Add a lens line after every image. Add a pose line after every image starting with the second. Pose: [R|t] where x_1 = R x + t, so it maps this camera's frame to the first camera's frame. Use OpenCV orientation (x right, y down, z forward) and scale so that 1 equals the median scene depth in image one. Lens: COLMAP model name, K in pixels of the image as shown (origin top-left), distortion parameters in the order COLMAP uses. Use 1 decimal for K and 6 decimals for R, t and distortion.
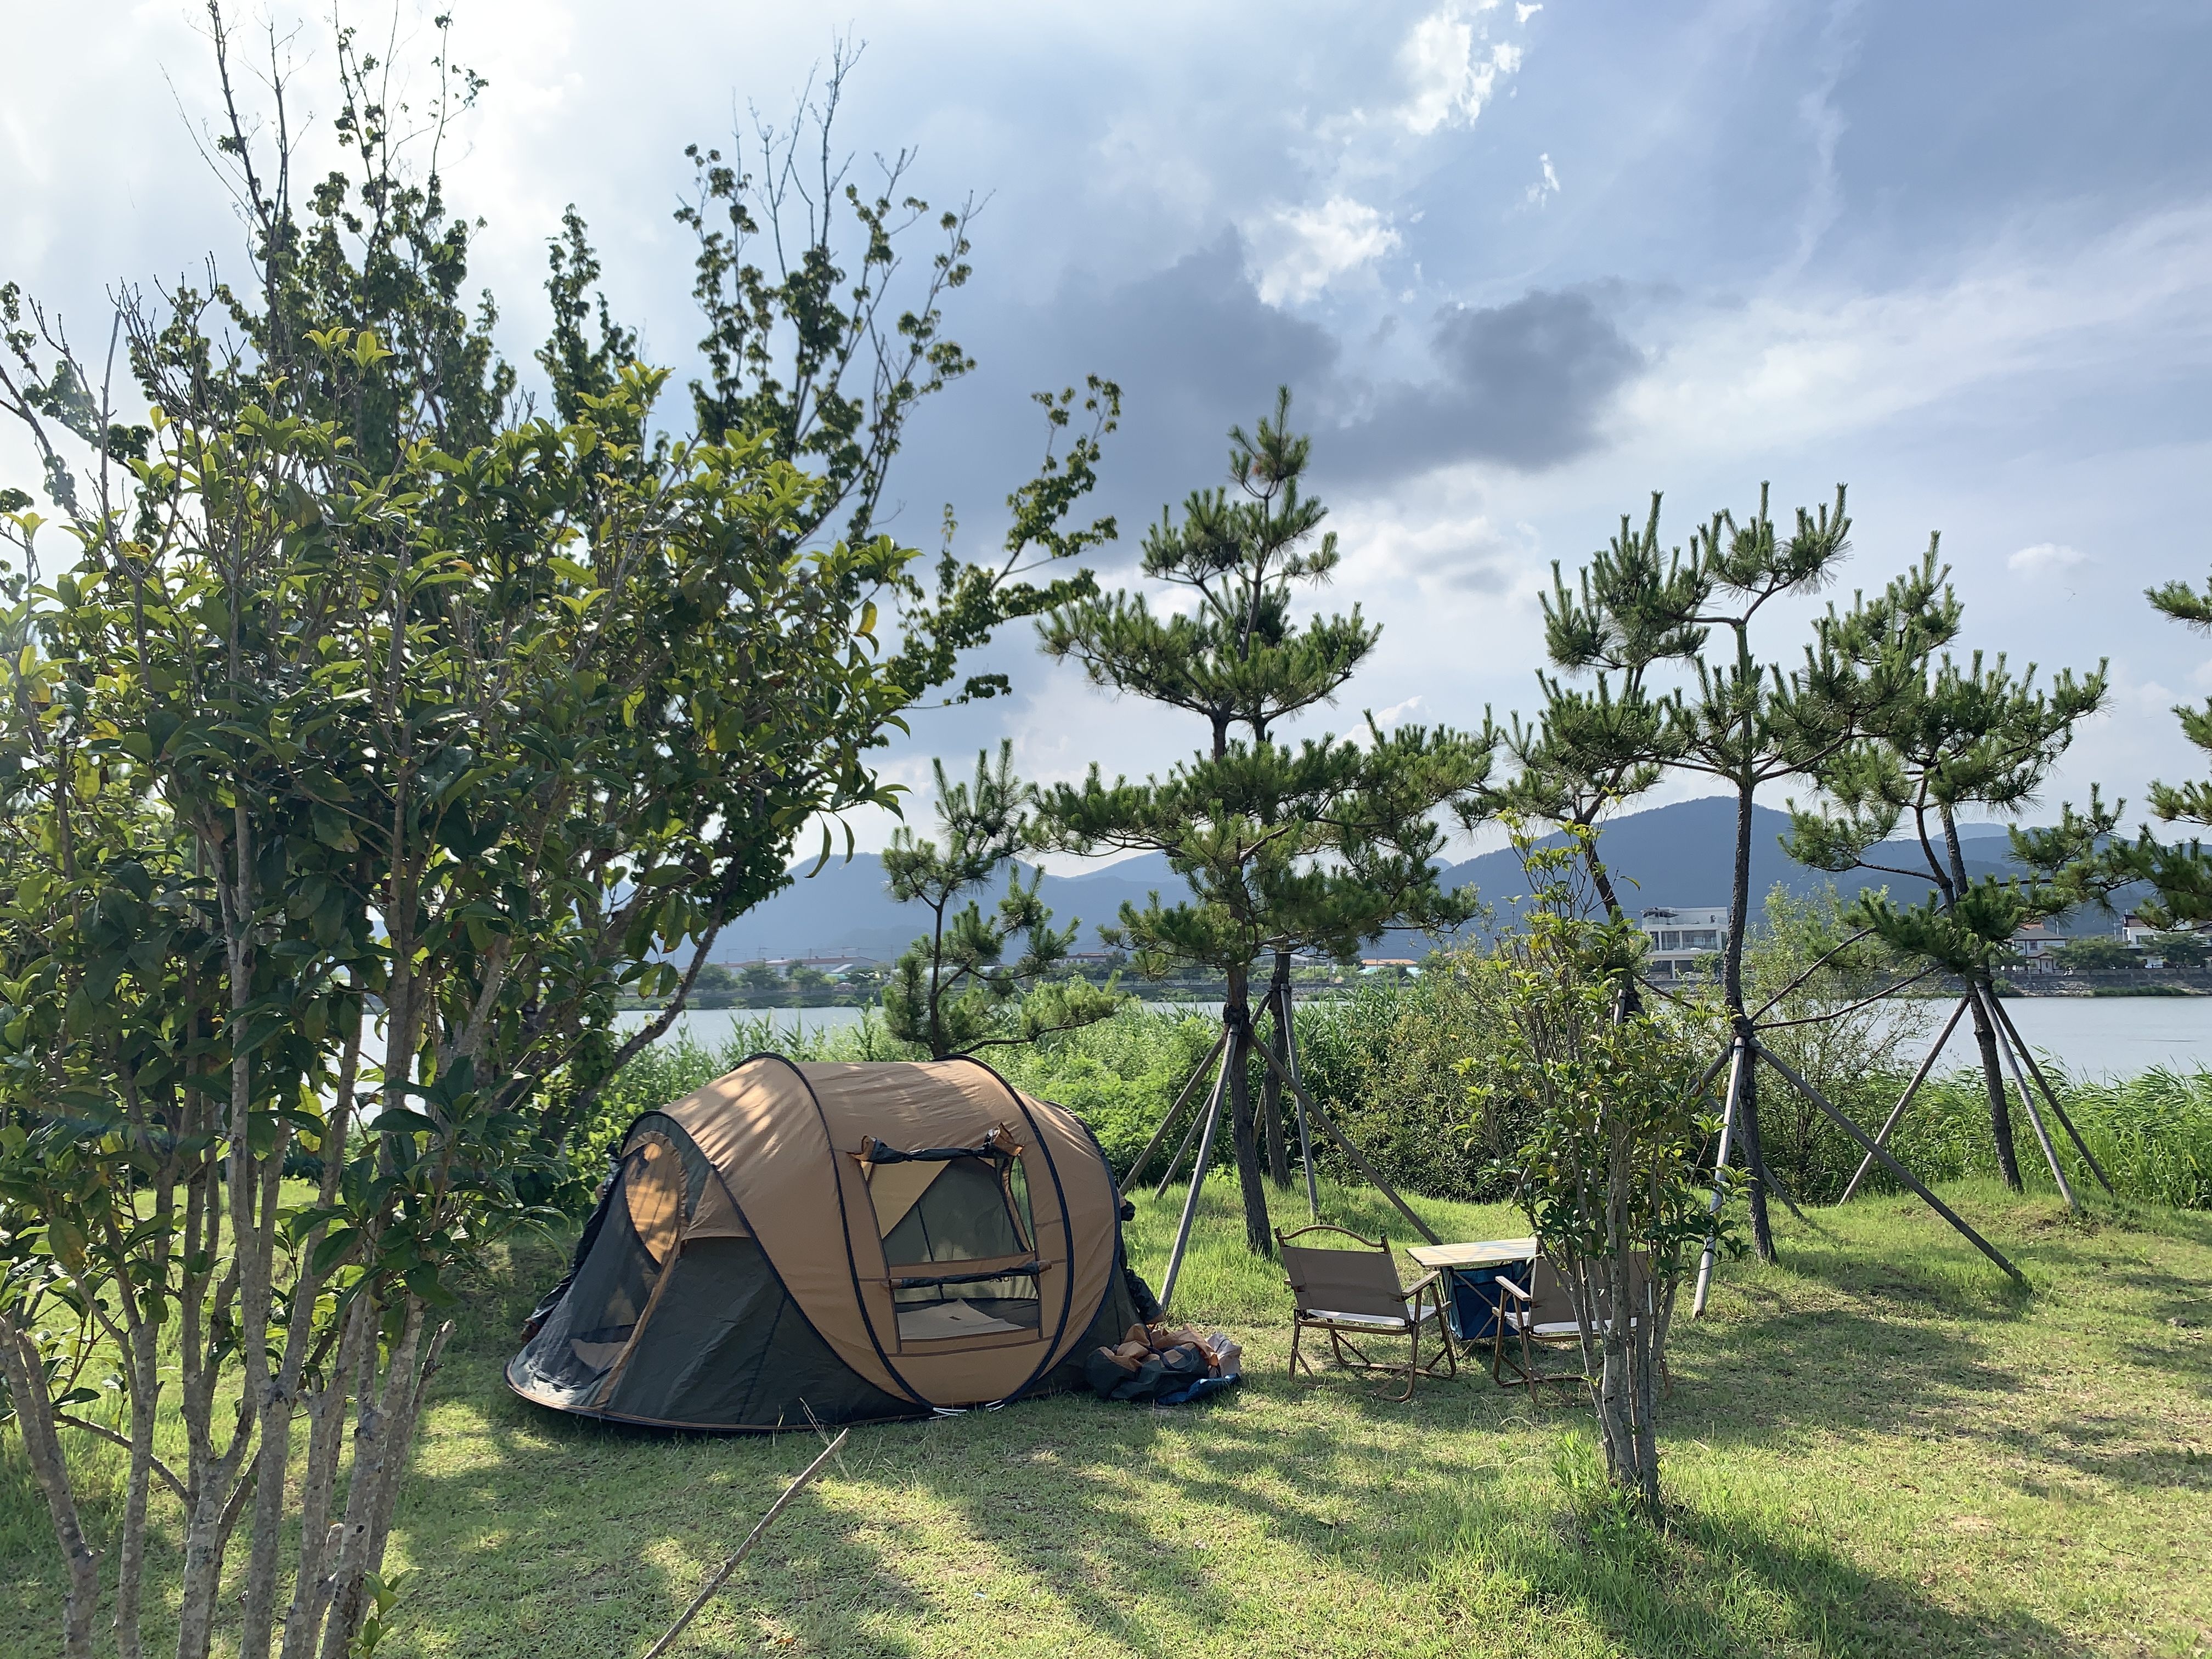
lens RADIAL K [[1824.9, 0, 1106.1], [0, 1824.9, 789.7], [0, 0, 1]] dist [0.041415, -0.087716]
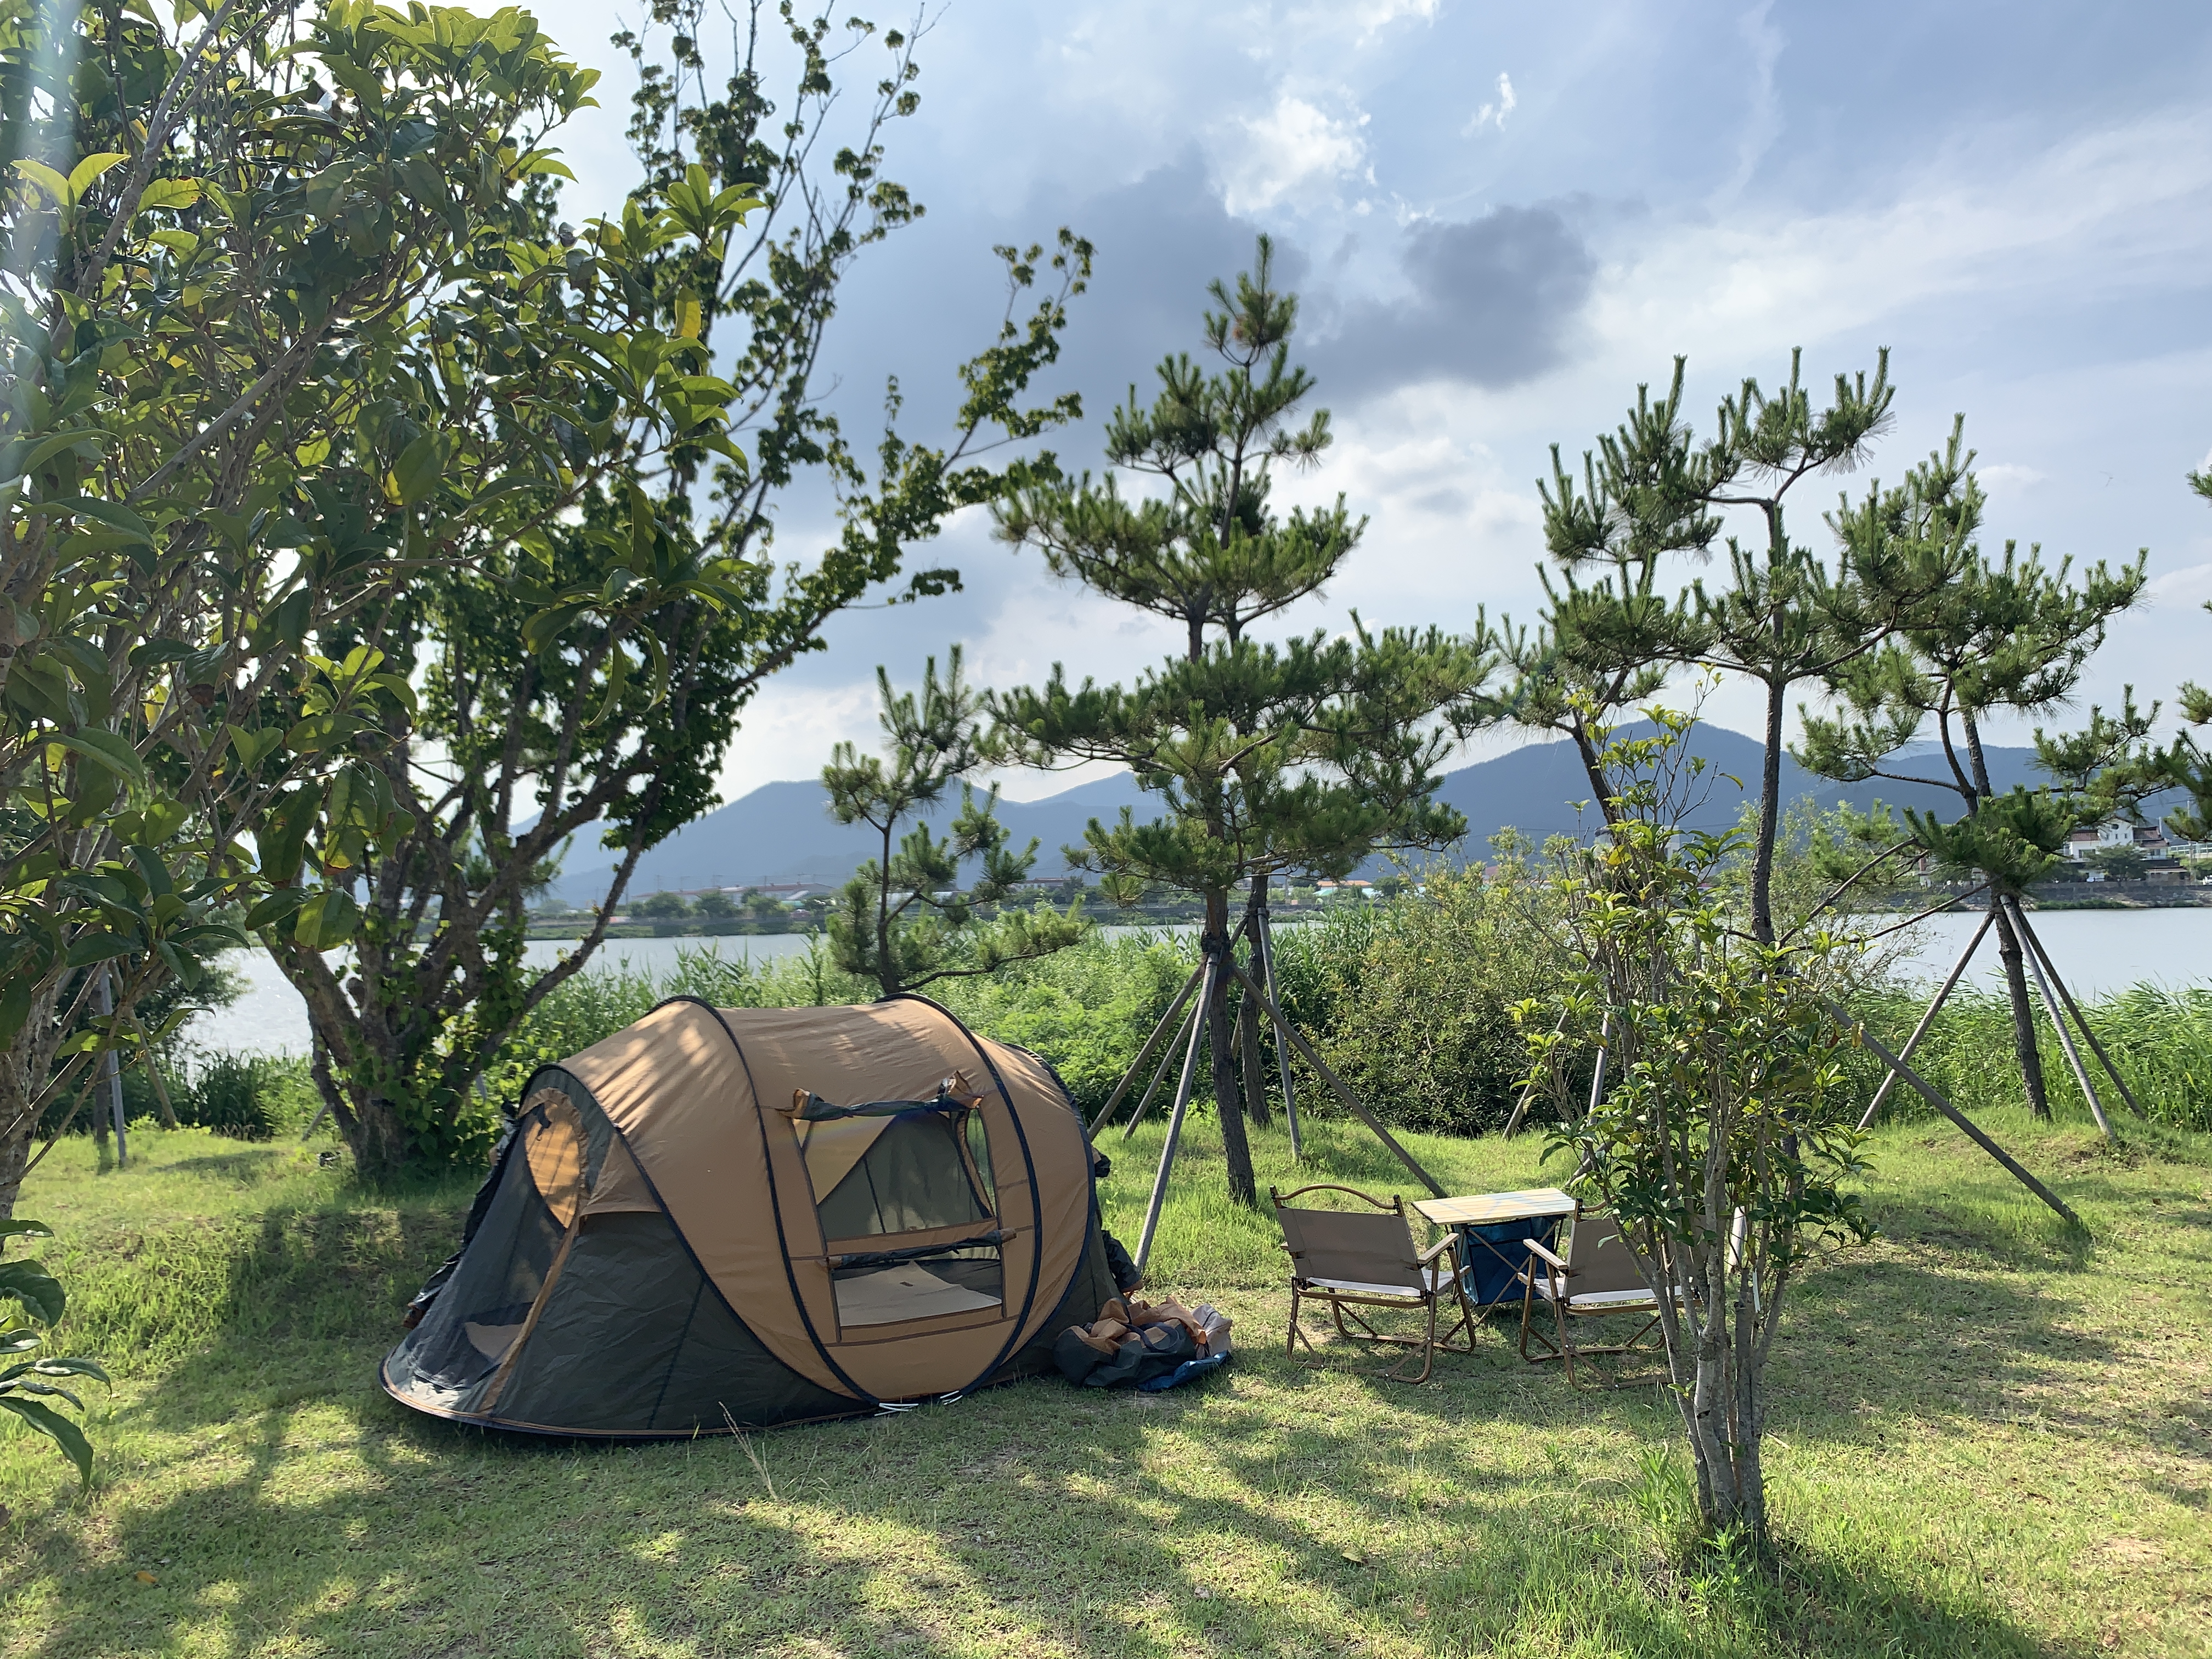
lens RADIAL K [[1658.2, 0, 1109.7], [0, 1658.2, 793.7], [0, 0, 1]] dist [0.003098, -0.009932]
pose [[0.999427, -0.007860, 0.032912, -0.007546], [0.006585, 0.999230, 0.038676, 0.016679], [-0.033191, -0.038437, 0.998710, 0.177241]]
